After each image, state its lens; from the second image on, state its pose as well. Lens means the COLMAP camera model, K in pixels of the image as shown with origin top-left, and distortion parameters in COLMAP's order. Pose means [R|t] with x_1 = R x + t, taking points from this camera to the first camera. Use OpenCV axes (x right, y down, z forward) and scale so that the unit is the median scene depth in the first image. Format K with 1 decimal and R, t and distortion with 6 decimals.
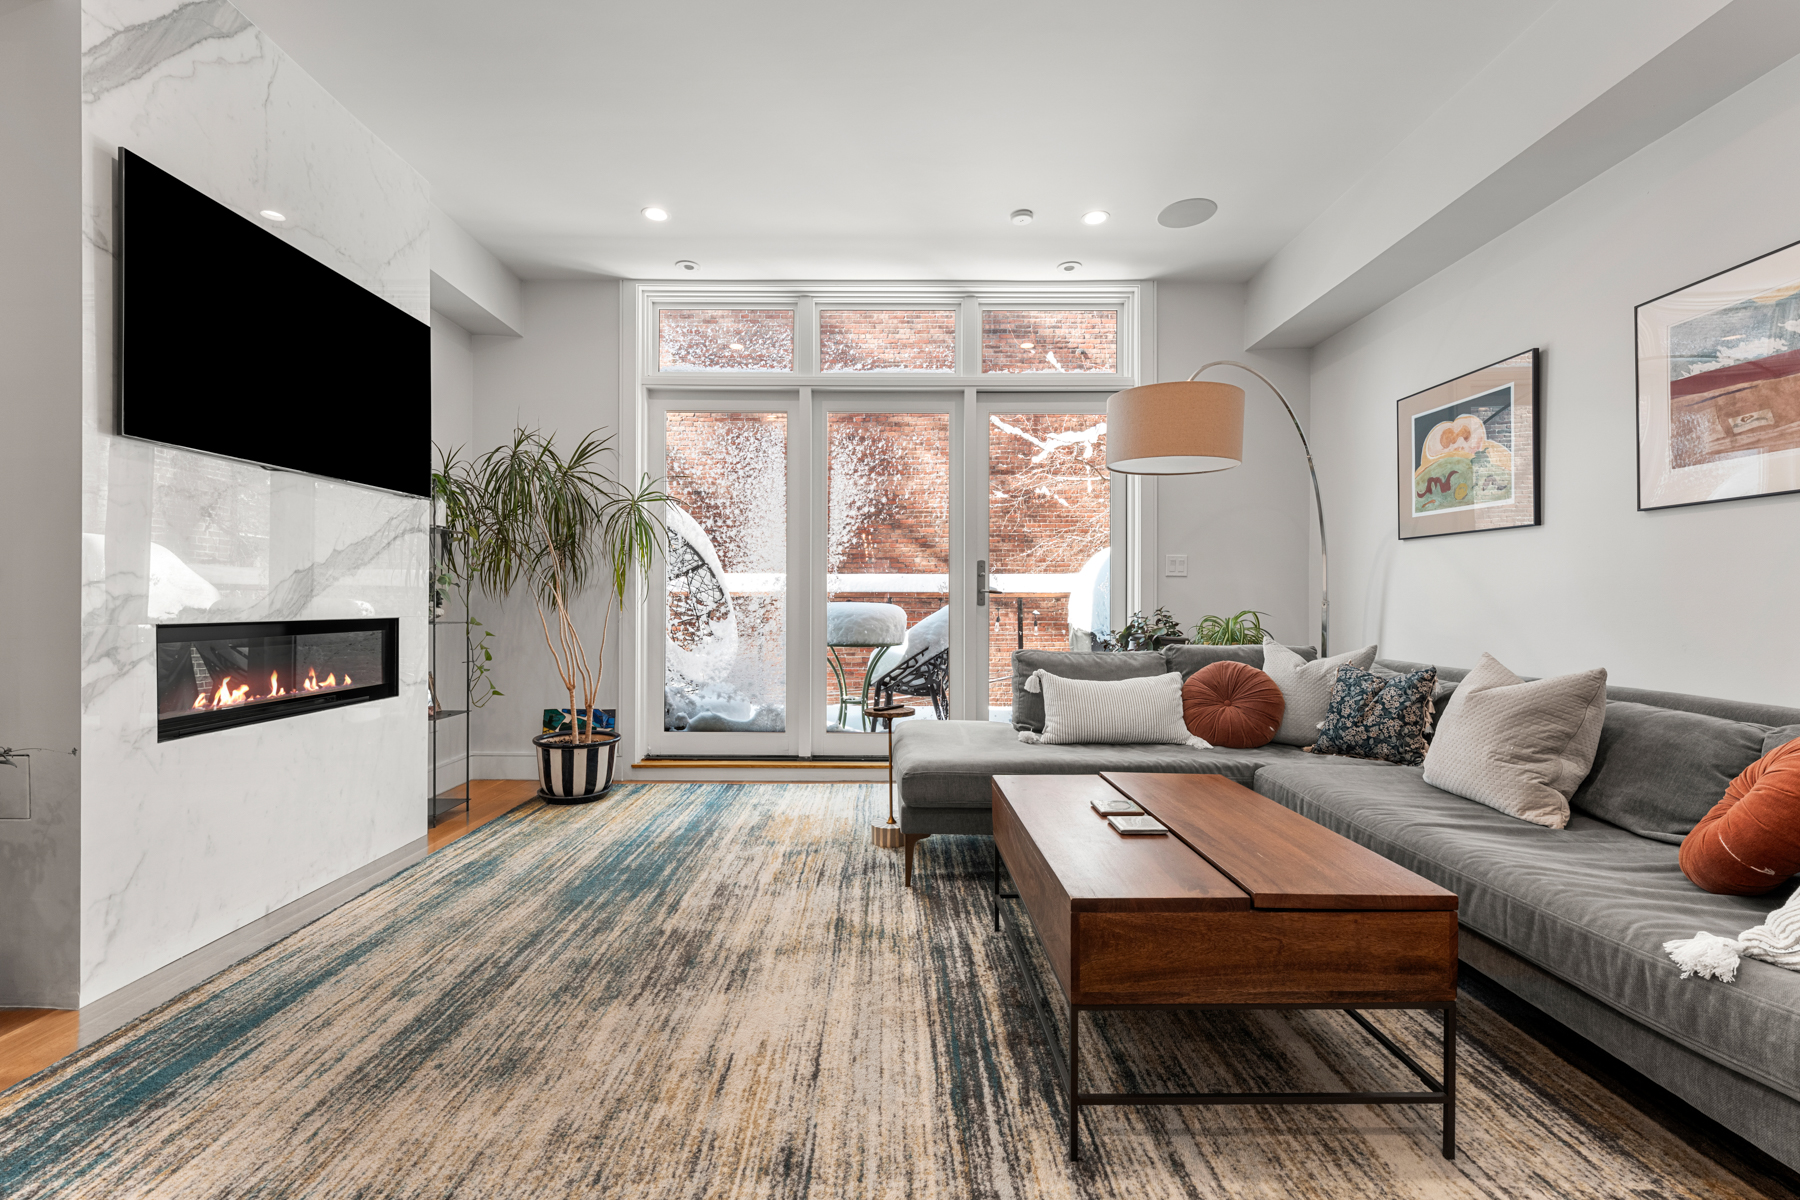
lens RADIAL K [[760.9, 0, 895.1], [0, 760.9, 605.8], [0, 0, 1]] dist [-0.004089, -0.000285]
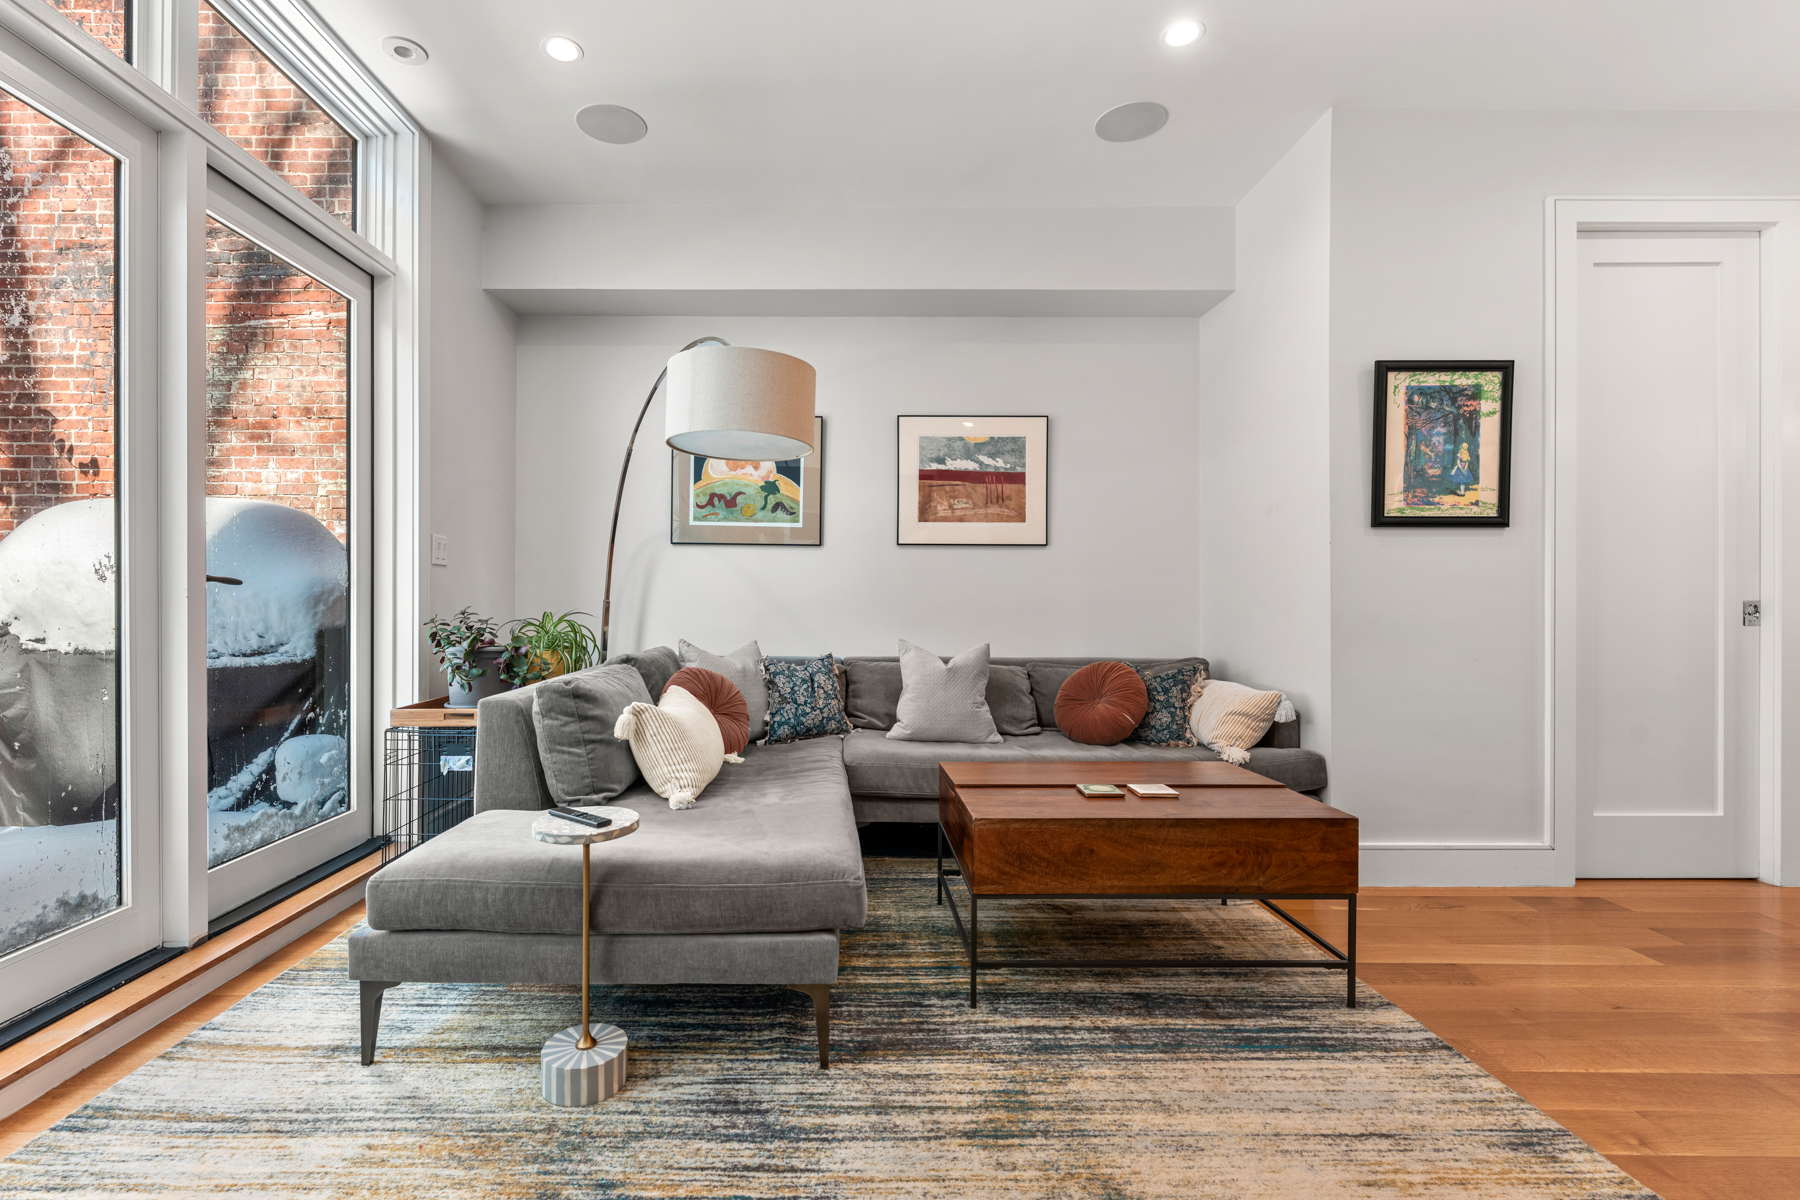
lens RADIAL K [[806.5, 0, 847.9], [0, 806.5, 604.6], [0, 0, 1]] dist [-0.002503, -0.000388]
pose [[0.003521, -0.006817, 0.999971, -0.597215], [0.001145, 0.999976, 0.006813, -0.009686], [-0.999993, 0.001121, 0.003529, 0.923090]]
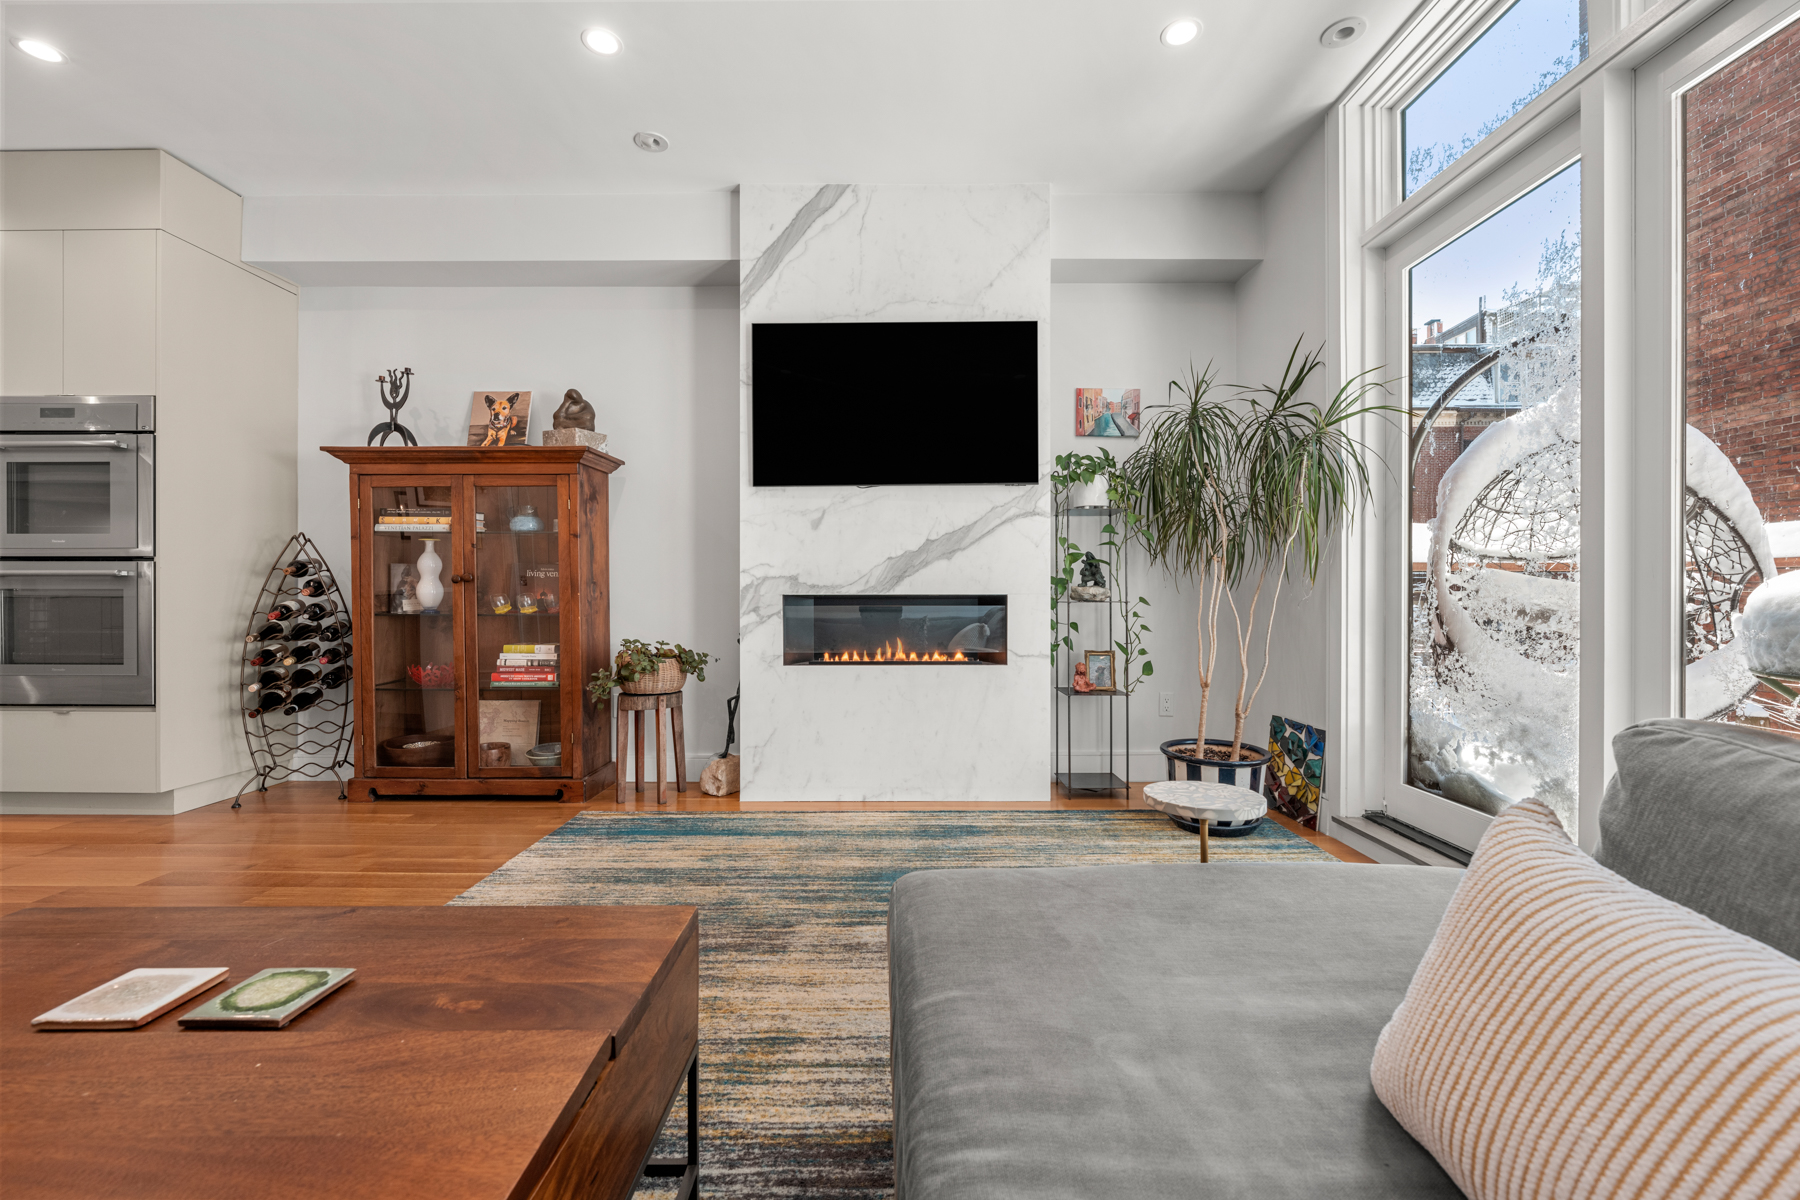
lens RADIAL K [[760.9, 0, 897.8], [0, 760.9, 588.3], [0, 0, 1]] dist [-0.004089, -0.000285]
pose [[-0.013856, -0.006645, -0.999882, 0.506169], [-0.002970, 0.999974, -0.006604, 0.015880], [0.999900, 0.002878, -0.013875, 0.924090]]
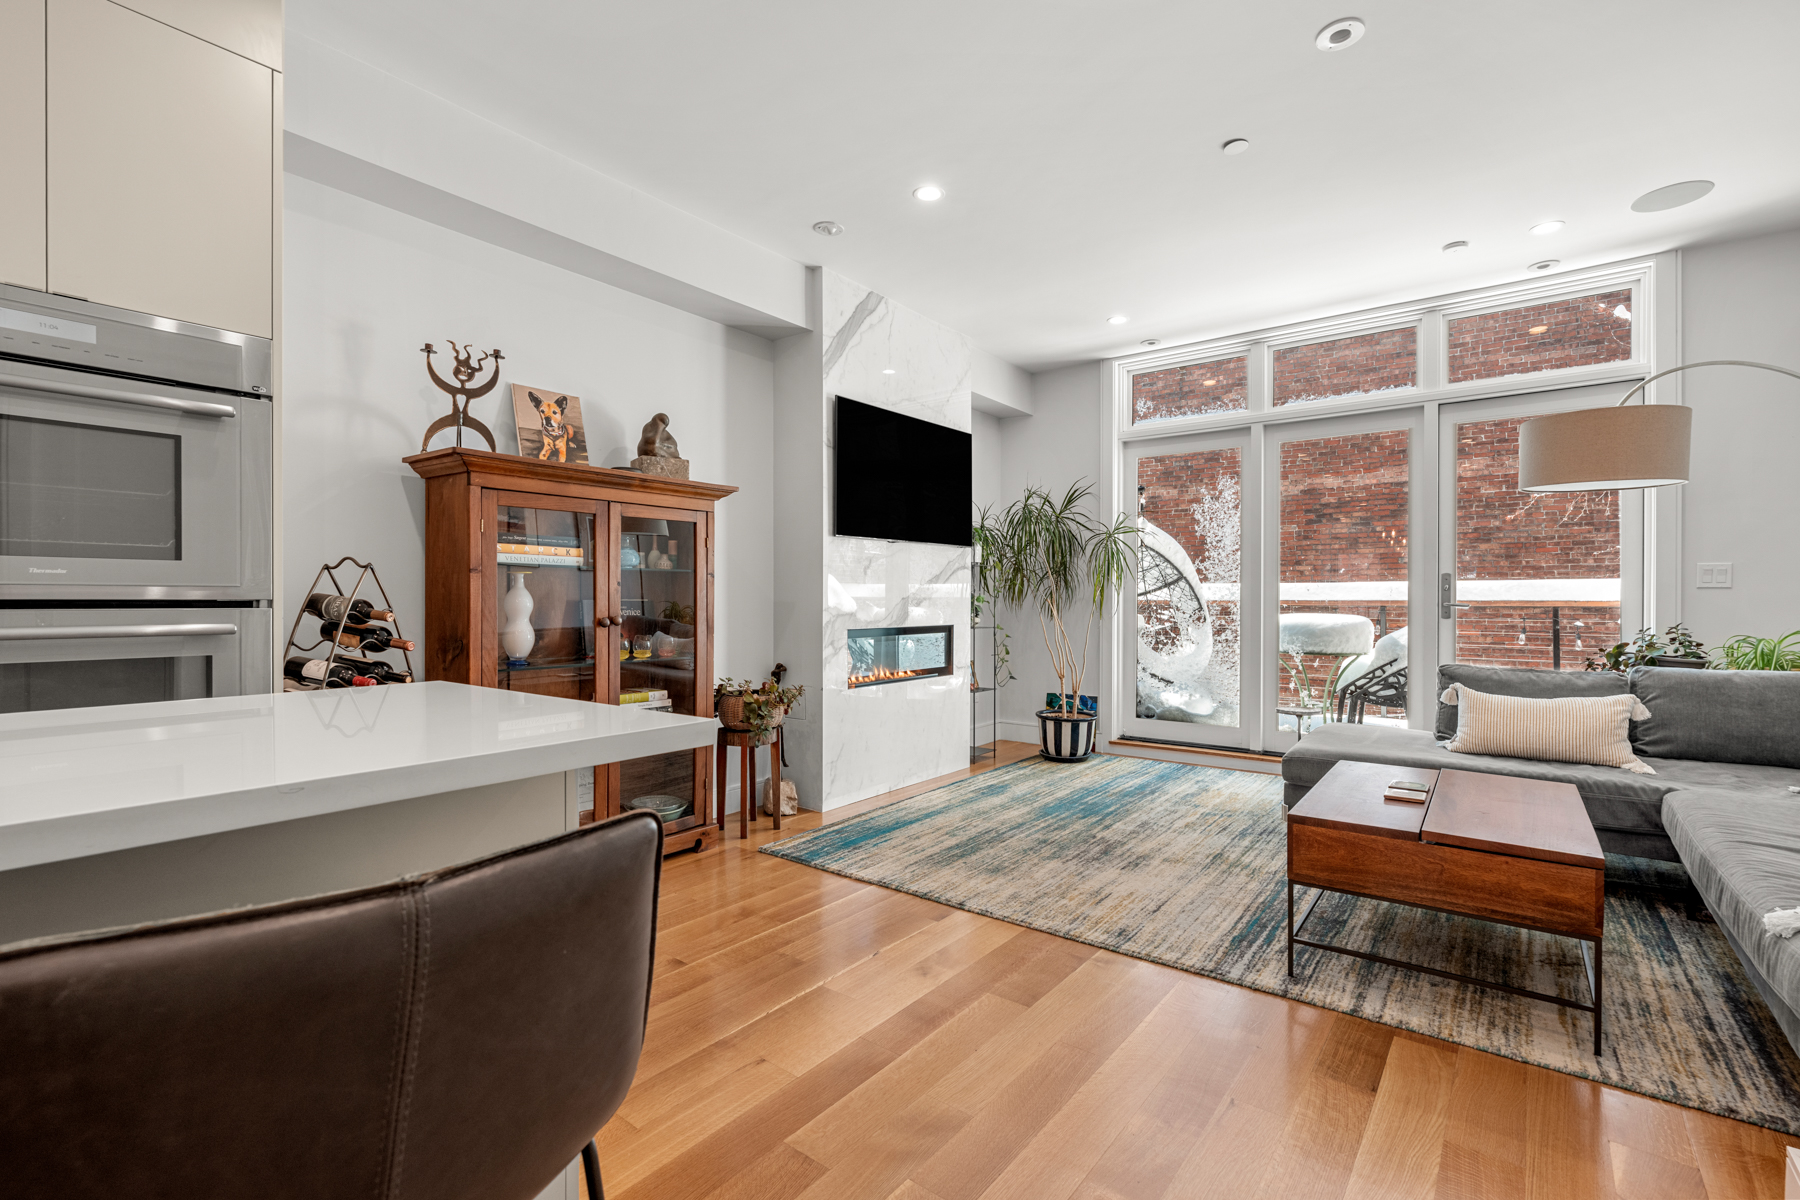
lens RADIAL K [[806.5, 0, 902.8], [0, 806.5, 607.6], [0, 0, 1]] dist [-0.002503, -0.000388]
pose [[0.793077, 0.003979, -0.609108, 0.299338], [-0.000948, 0.999986, 0.005297, -0.030899], [0.609120, -0.003623, 0.793070, -0.414950]]
